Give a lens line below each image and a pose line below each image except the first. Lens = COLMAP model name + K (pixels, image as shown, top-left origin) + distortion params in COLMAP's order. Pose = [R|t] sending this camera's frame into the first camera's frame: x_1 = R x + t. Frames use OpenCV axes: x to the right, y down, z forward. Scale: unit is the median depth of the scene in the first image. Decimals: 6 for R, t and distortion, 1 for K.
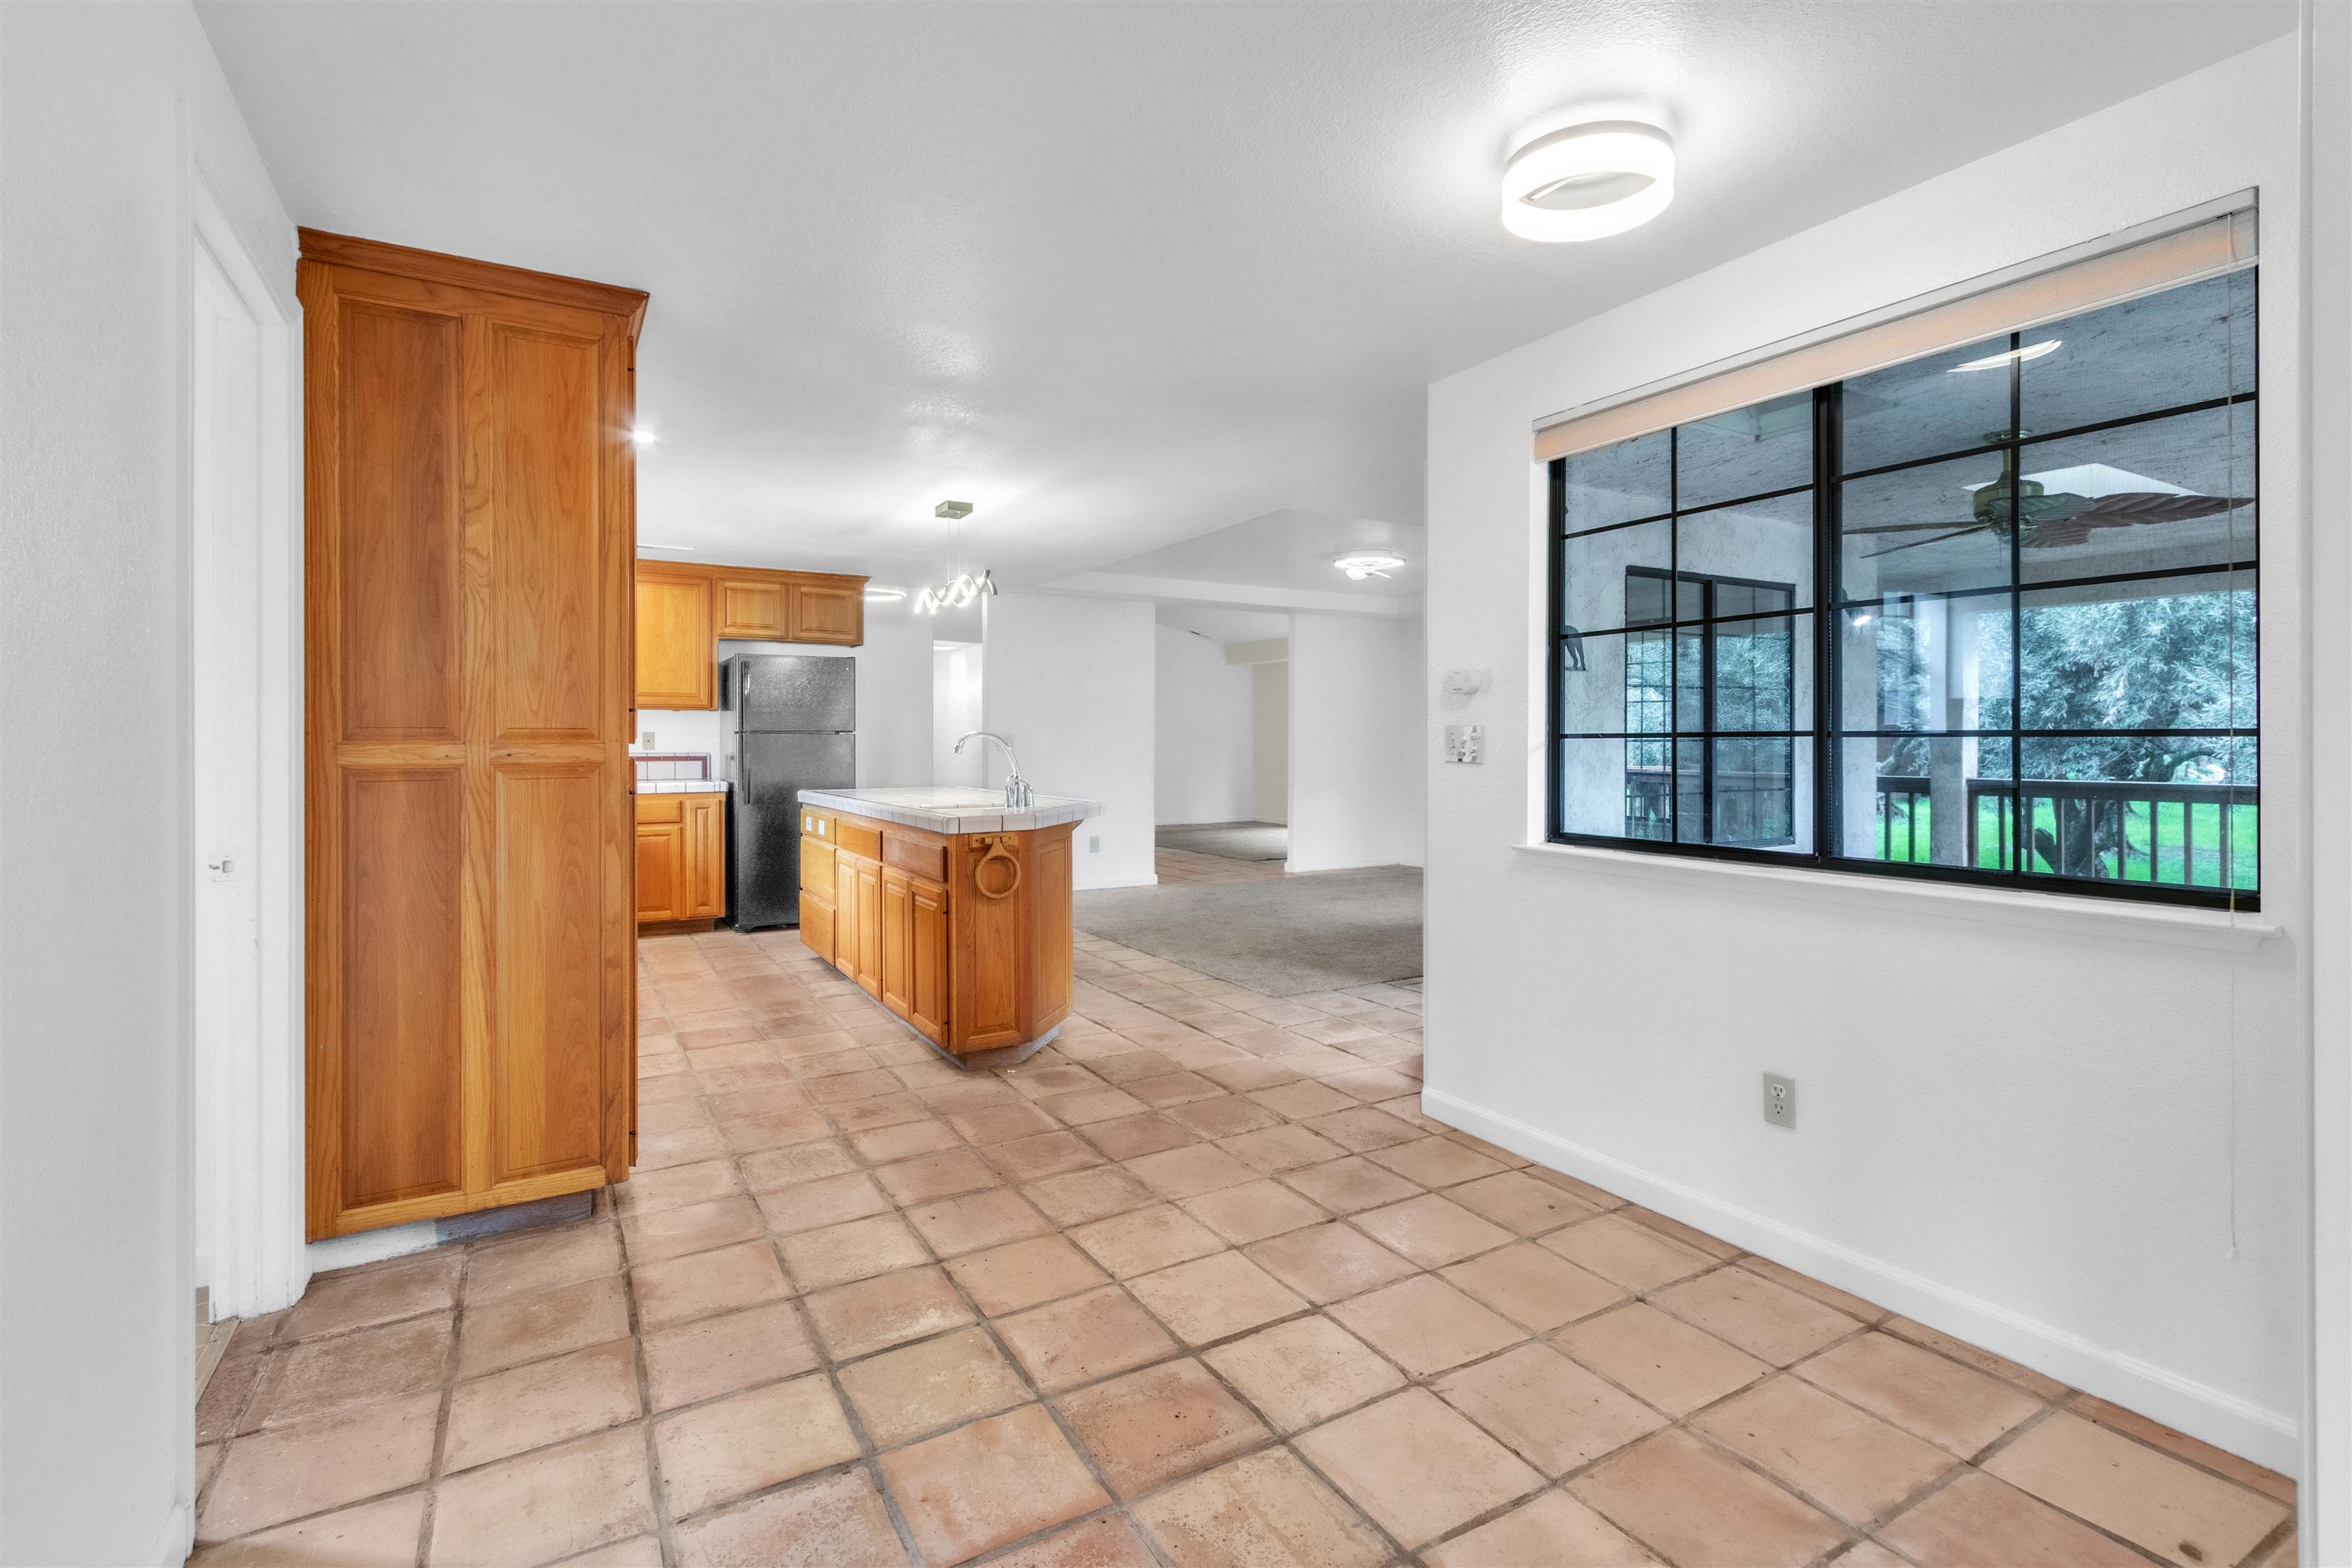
lens RADIAL K [[1092.5, 0, 1180.4], [0, 1092.5, 737.7], [0, 0, 1]] dist [0.008927, -0.001161]
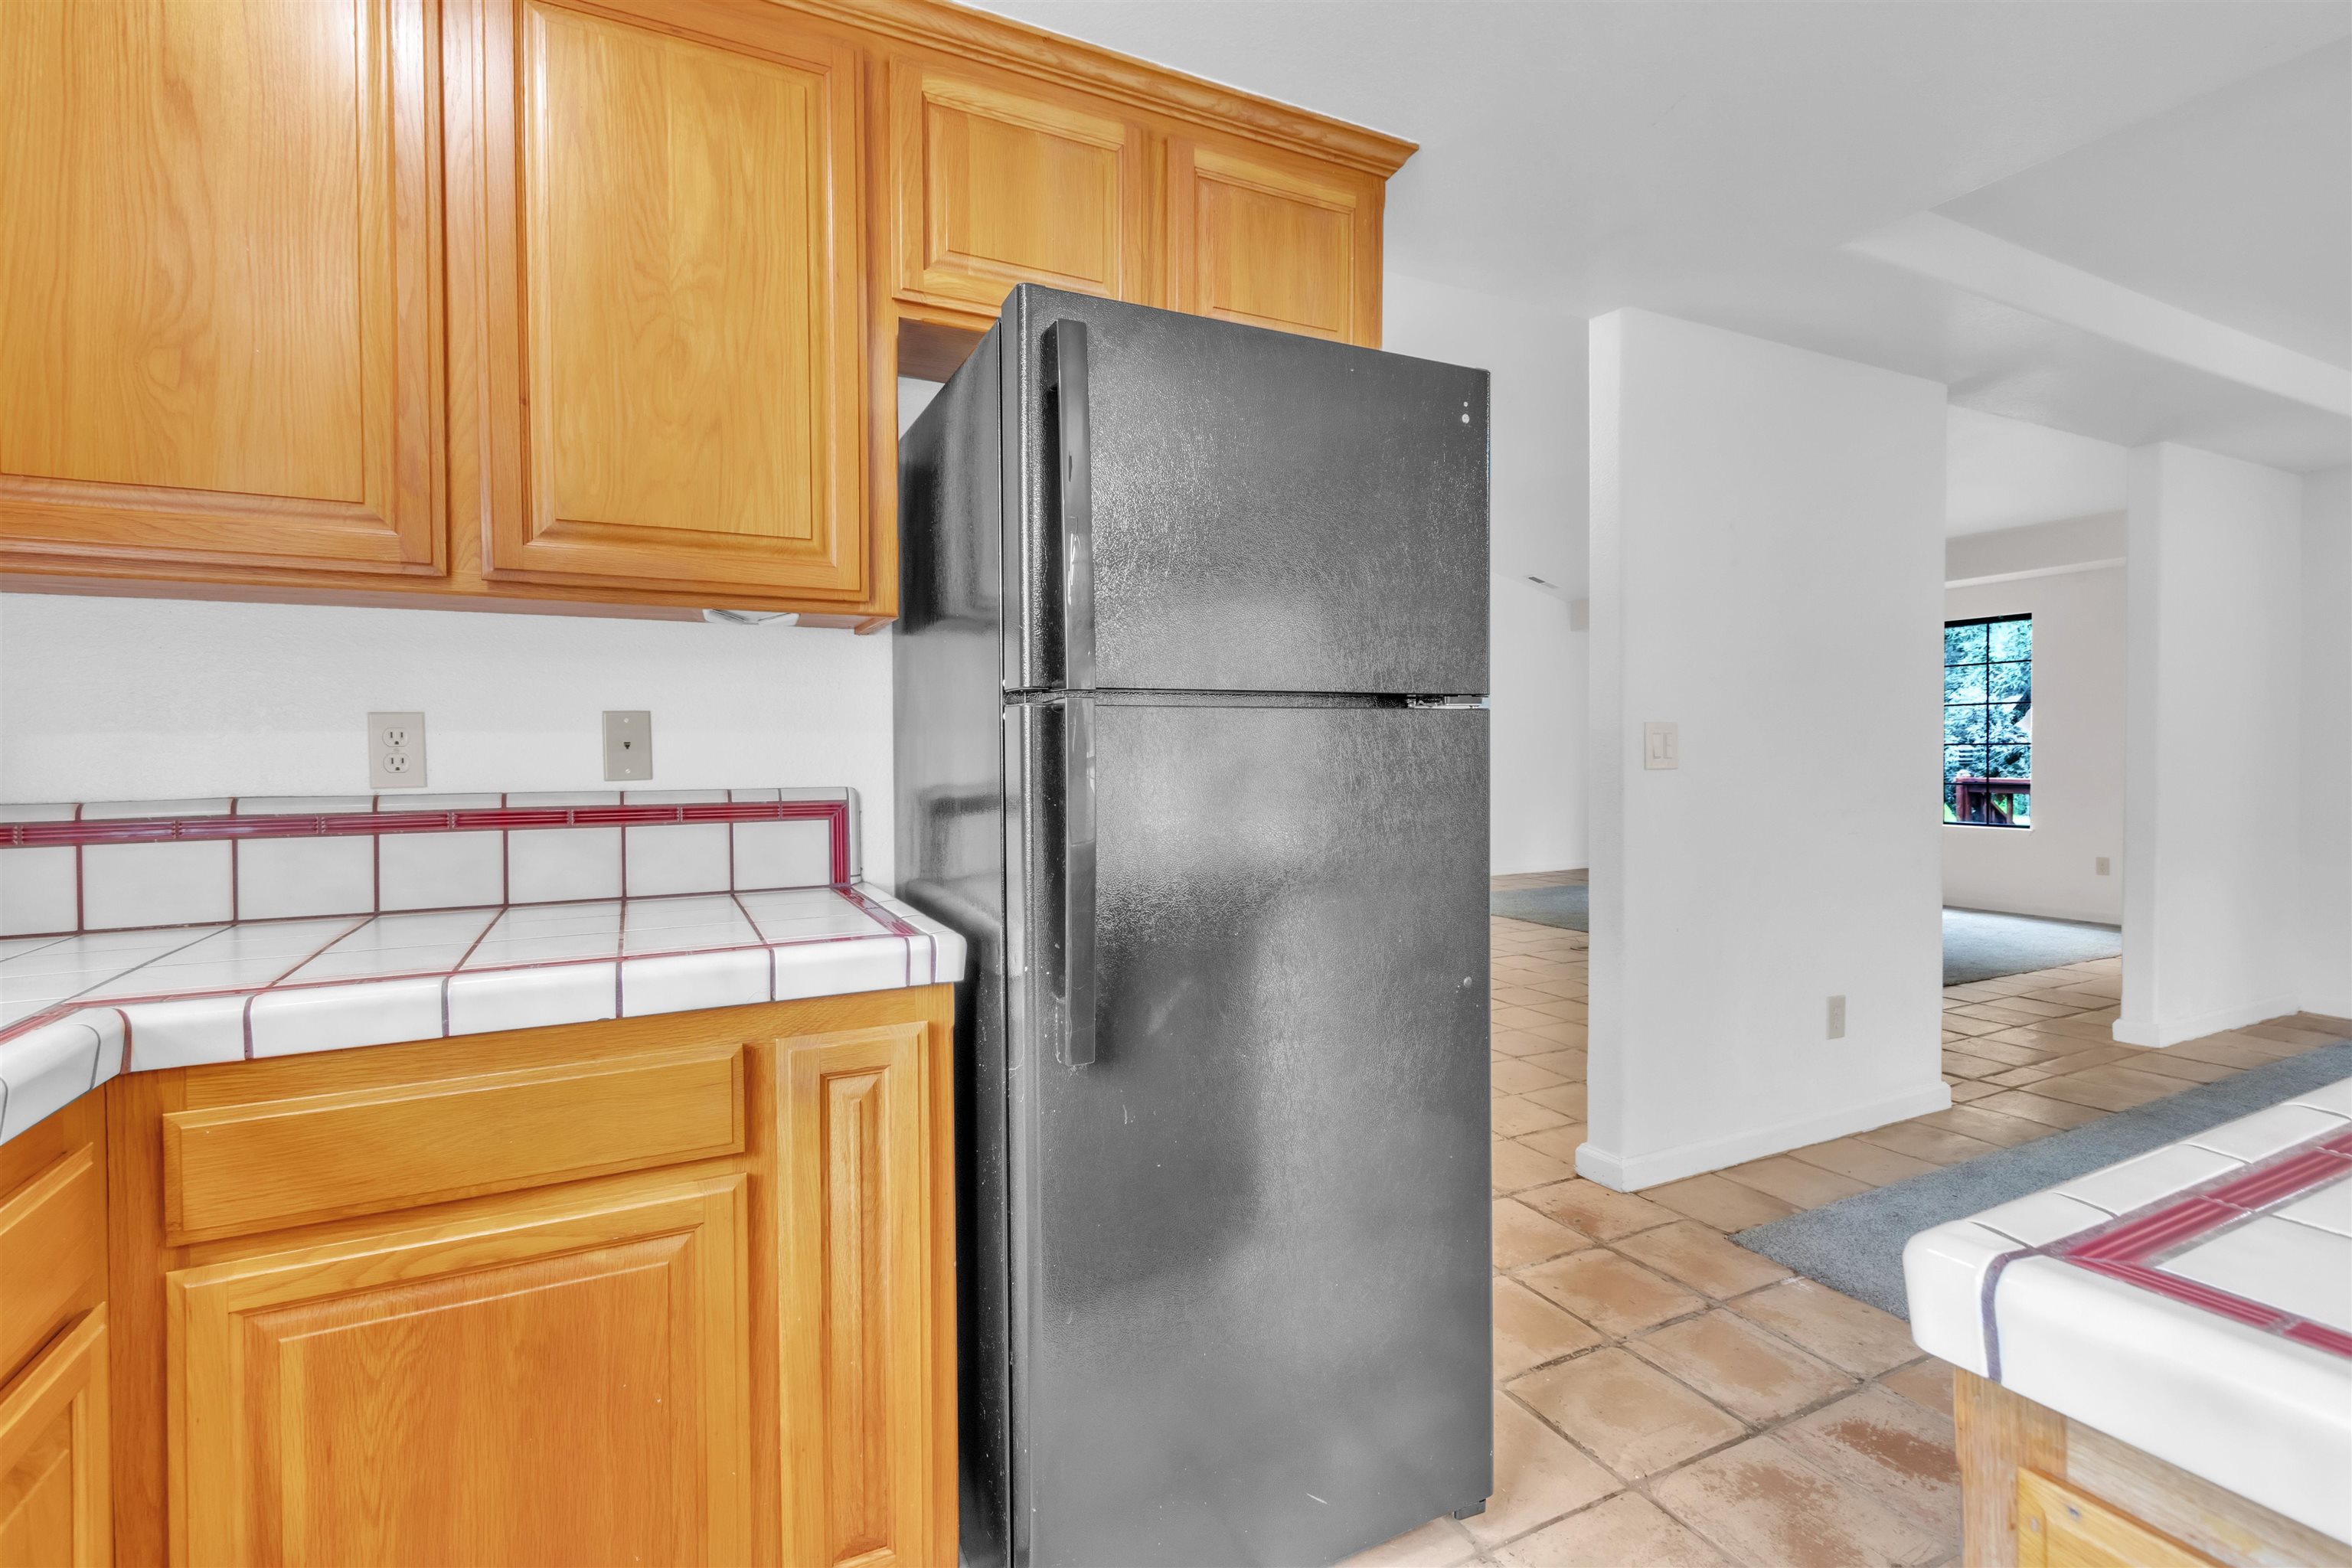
lens RADIAL K [[1064.8, 0, 1178.5], [0, 1064.8, 758.4], [0, 0, 1]] dist [0.002035, -0.000224]
pose [[0.998182, -0.005572, -0.060020, -0.371729], [0.006427, 0.999880, 0.014063, 0.003734], [0.059934, -0.014424, 0.998098, 0.824014]]
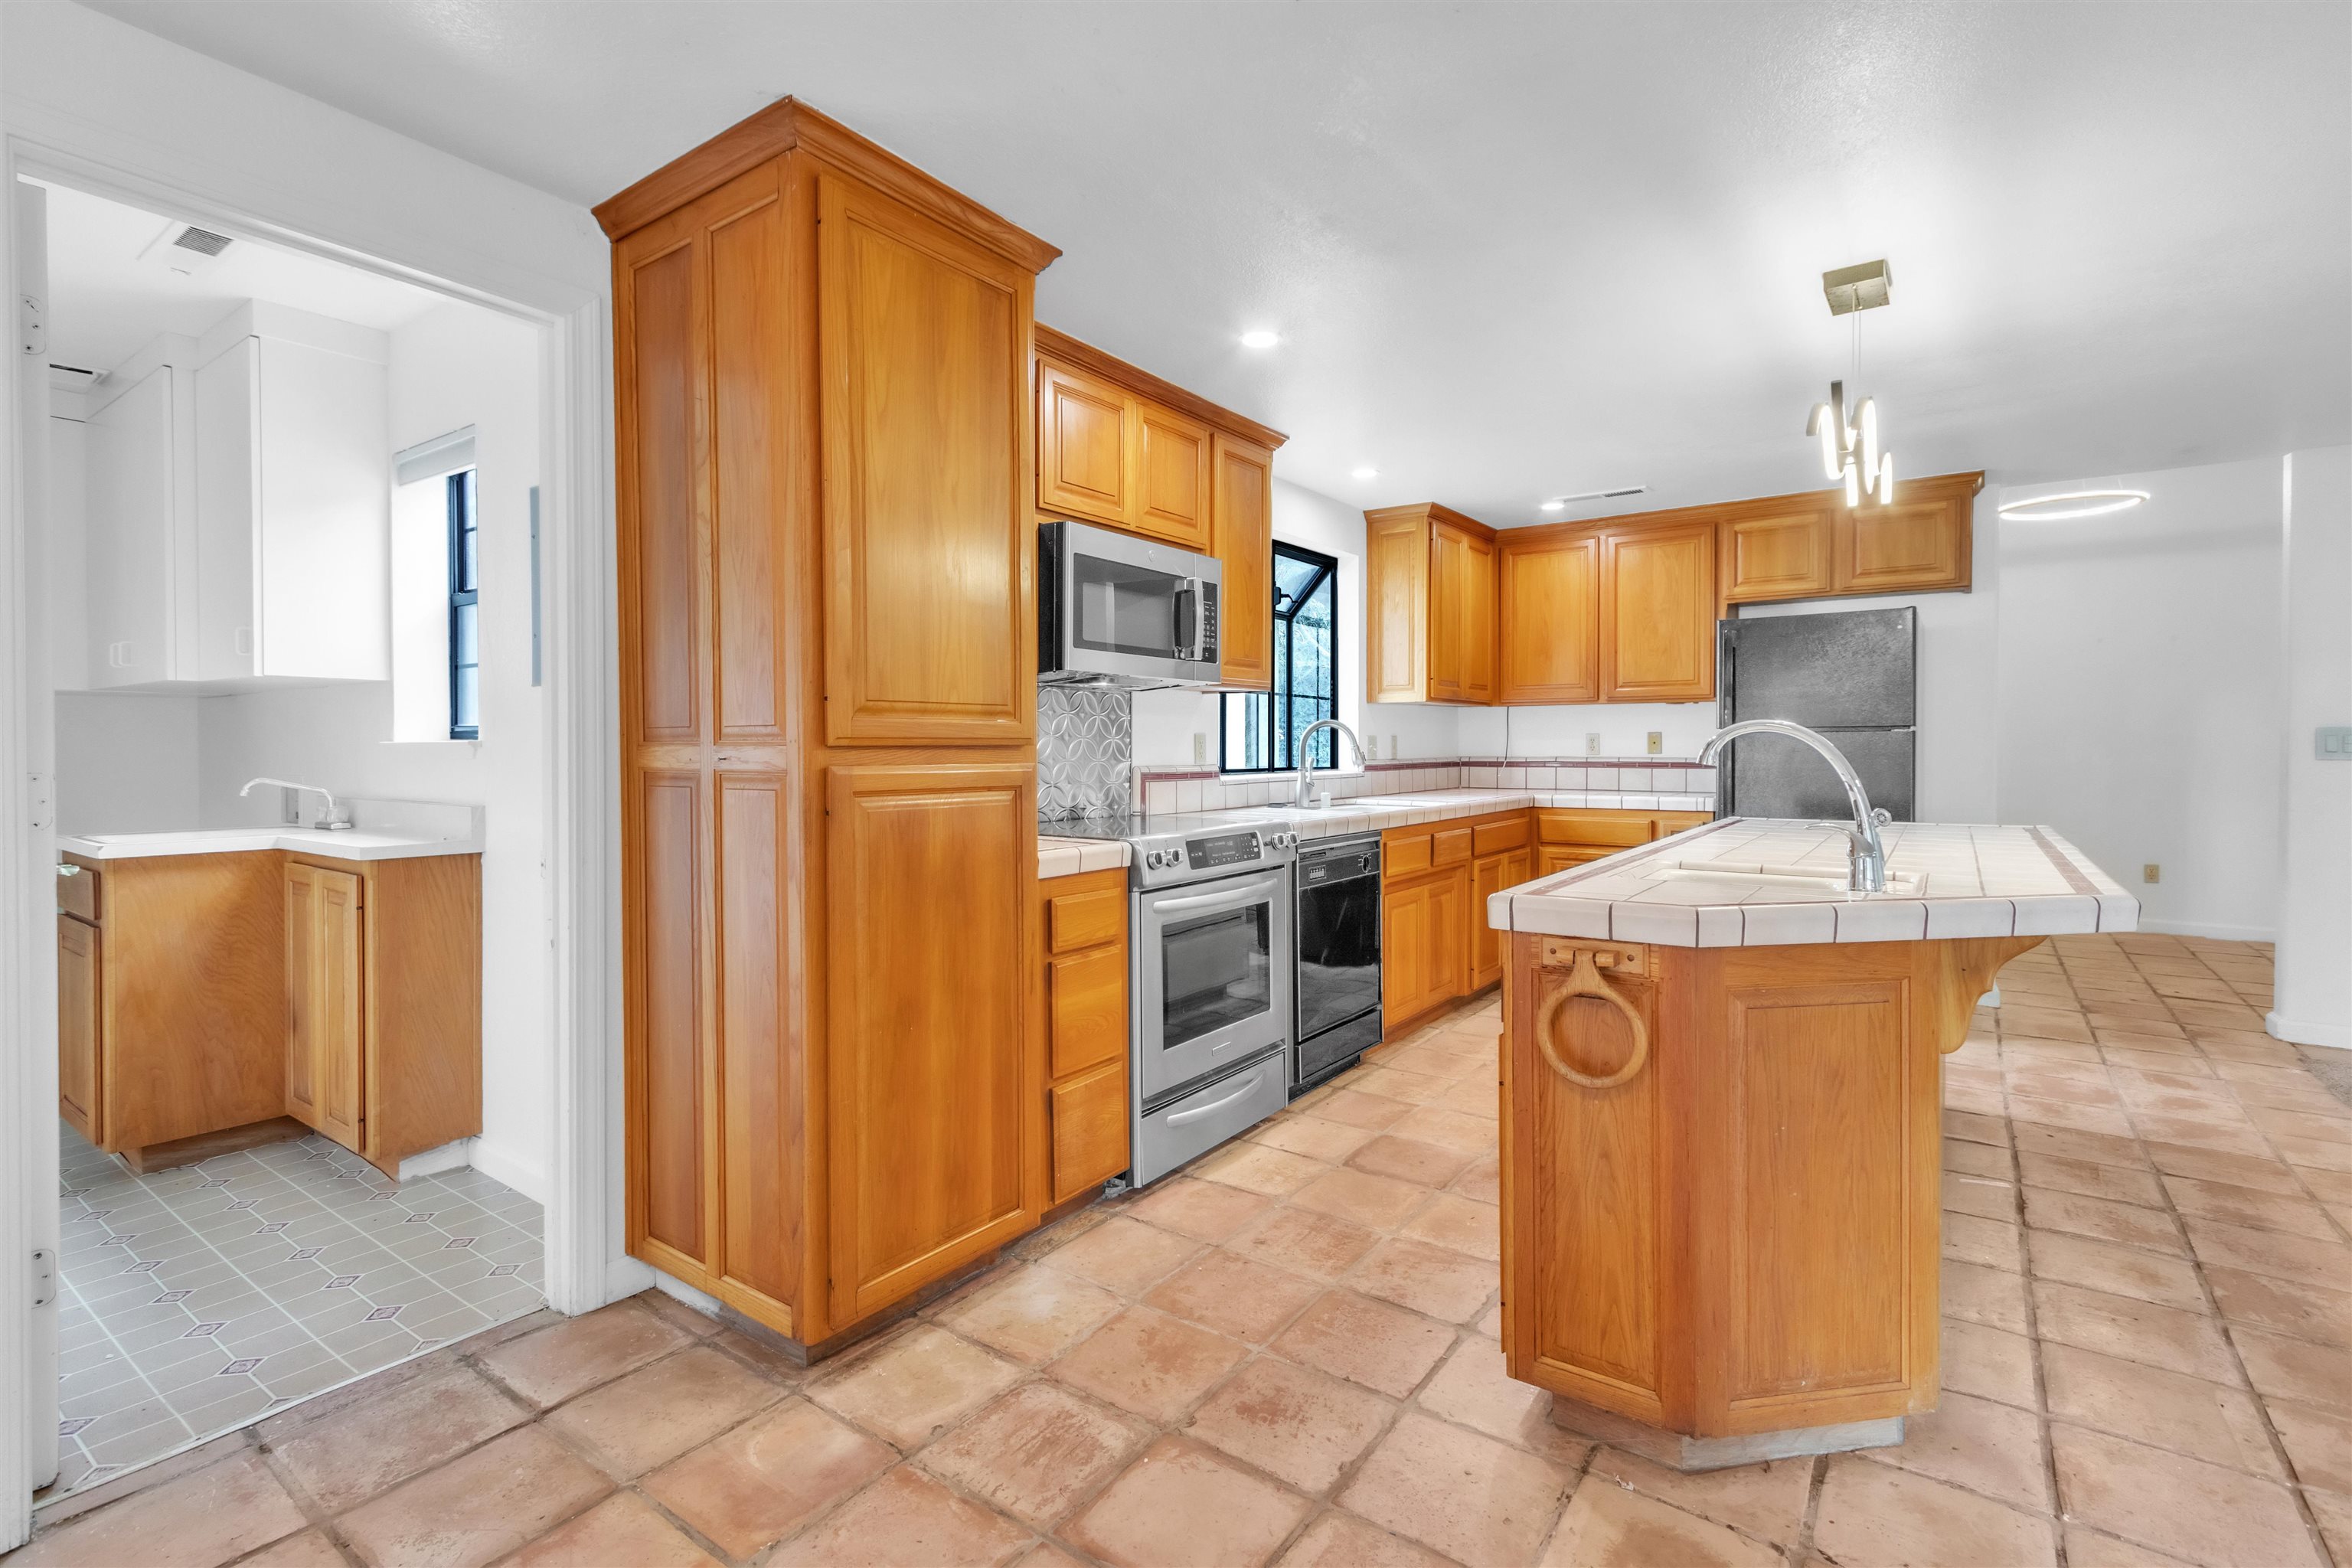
lens RADIAL K [[1084.0, 0, 1178.9], [0, 1084.0, 761.1], [0, 0, 1]] dist [0.007993, -0.000242]
pose [[0.403451, 0.012484, -0.914916, 0.105487], [0.004477, 0.999868, 0.015617, 0.002471], [0.914990, -0.010397, 0.403342, 0.394738]]
